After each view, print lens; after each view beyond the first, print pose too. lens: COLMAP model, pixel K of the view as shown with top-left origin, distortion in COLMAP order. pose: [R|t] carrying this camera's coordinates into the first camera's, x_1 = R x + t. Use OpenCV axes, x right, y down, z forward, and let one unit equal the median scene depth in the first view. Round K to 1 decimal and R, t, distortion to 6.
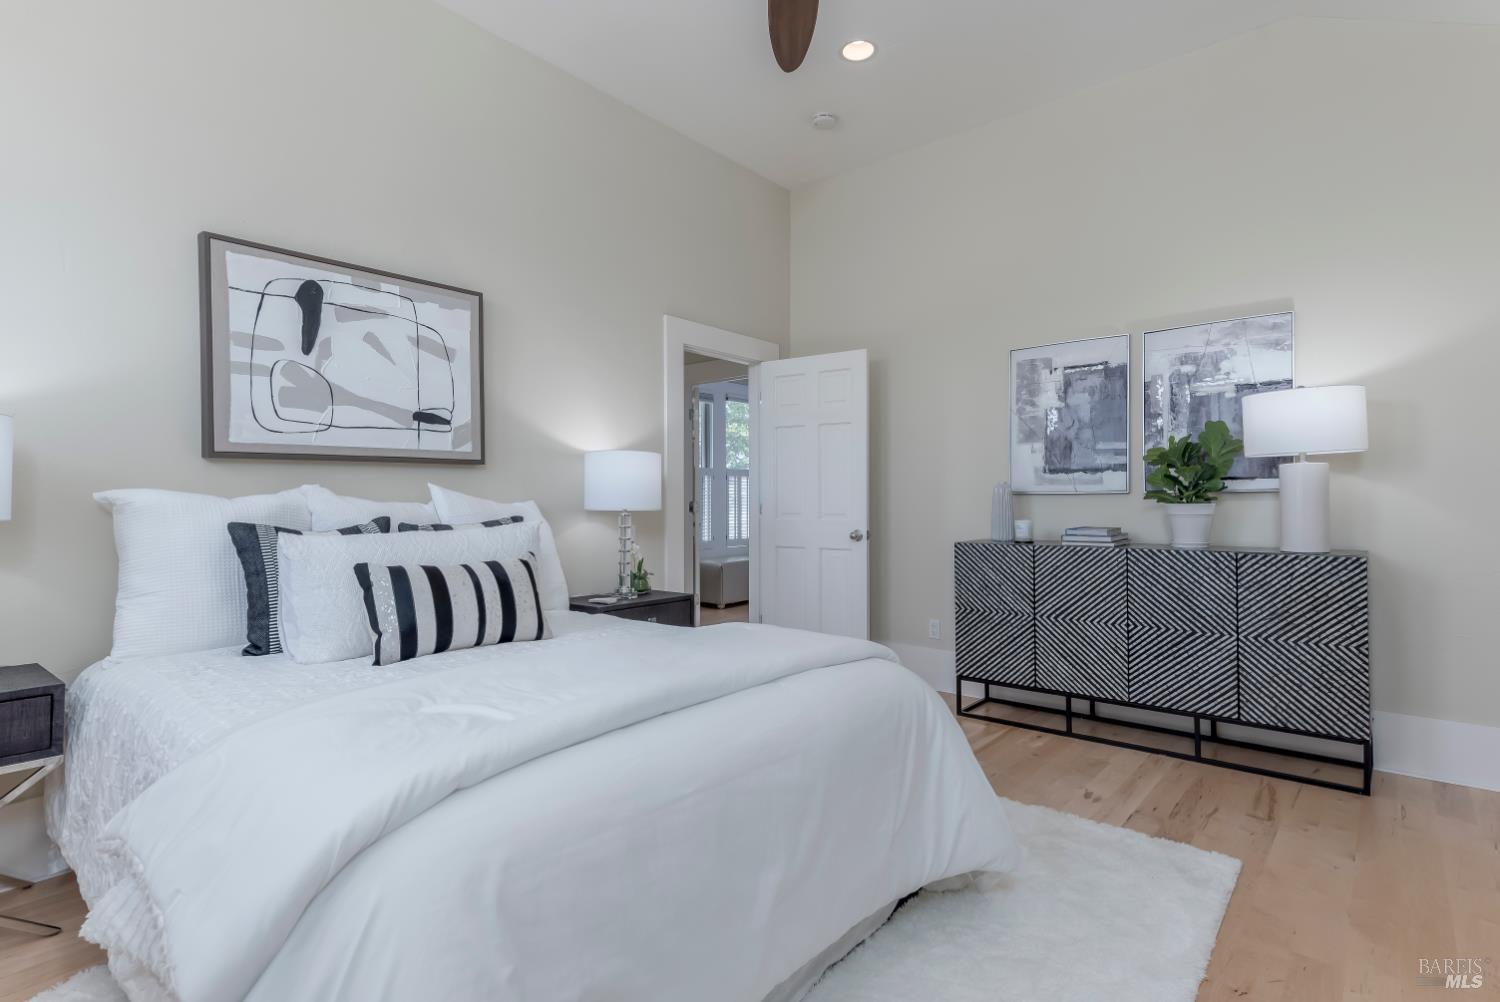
lens RADIAL K [[759.2, 0, 750.0], [0, 759.2, 501.0], [0, 0, 1]] dist [-0.000932, -0.000145]
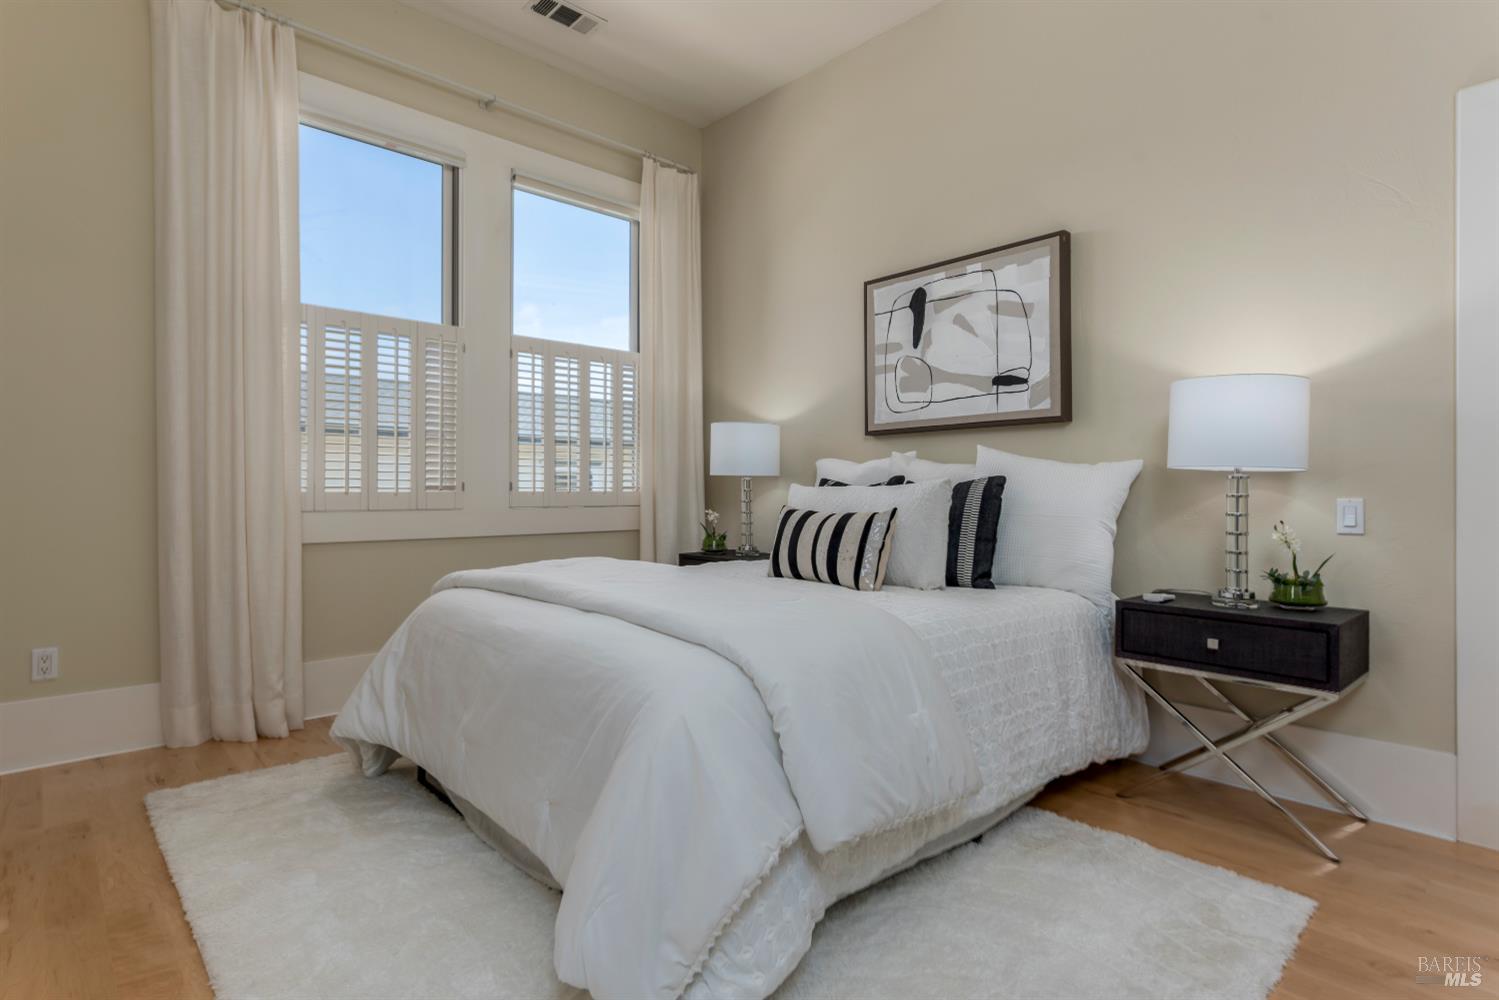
lens RADIAL K [[758.7, 0, 749.5], [0, 758.7, 500.0], [0, 0, 1]] dist [-0.000932, -0.000145]
pose [[-0.137261, 0.009922, -0.990485, 0.676308], [-0.013853, 0.999833, 0.011935, 0.045981], [0.990438, 0.015359, -0.137101, 0.867995]]
